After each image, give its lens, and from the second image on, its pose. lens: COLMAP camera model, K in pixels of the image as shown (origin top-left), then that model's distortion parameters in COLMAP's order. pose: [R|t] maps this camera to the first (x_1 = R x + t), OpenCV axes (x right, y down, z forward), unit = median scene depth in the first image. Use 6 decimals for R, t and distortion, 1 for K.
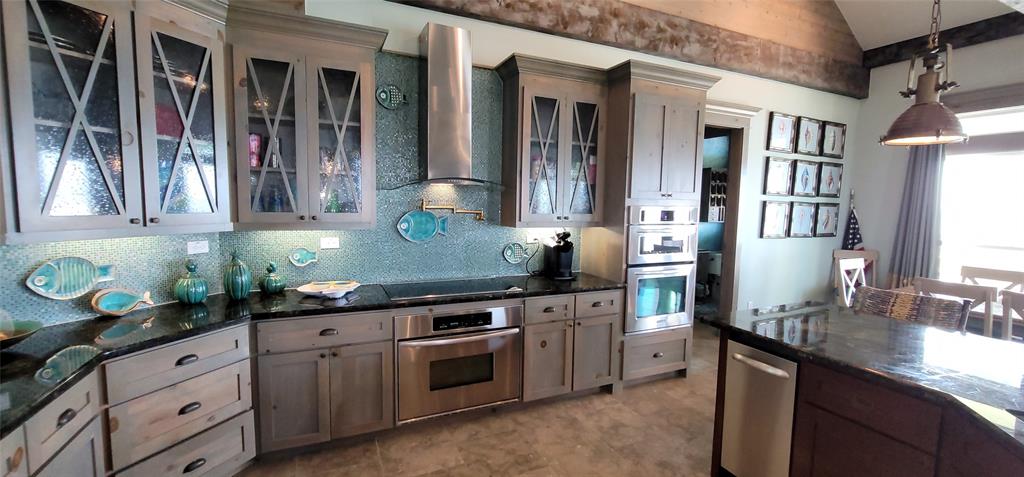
lens RADIAL K [[420.3, 0, 516.0], [0, 420.3, 238.9], [0, 0, 1]] dist [-0.004826, -0.000462]
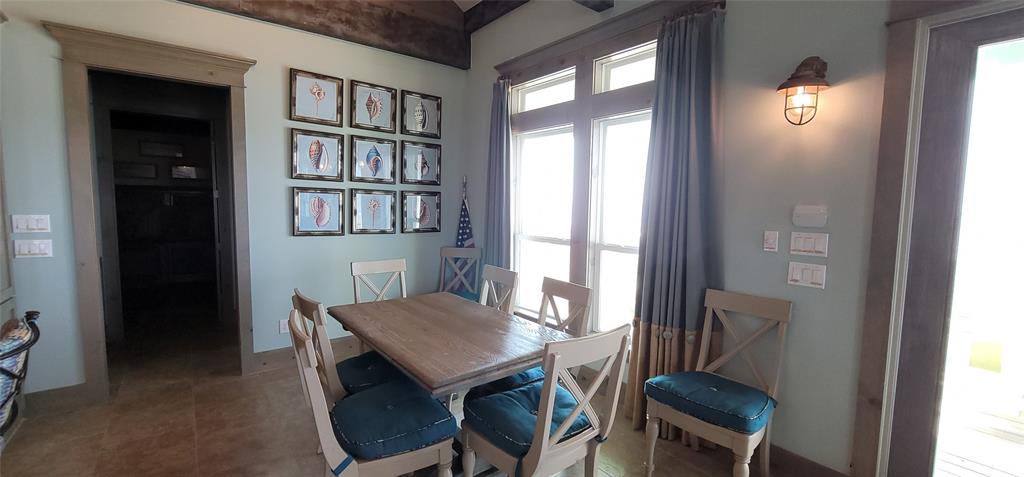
lens RADIAL K [[420.3, 0, 508.1], [0, 420.3, 239.6], [0, 0, 1]] dist [-0.004826, -0.000462]
pose [[0.973199, -0.022648, 0.228847, 0.797765], [0.022754, 0.999739, 0.002175, 0.012835], [-0.228836, 0.003090, 0.973460, 0.169924]]
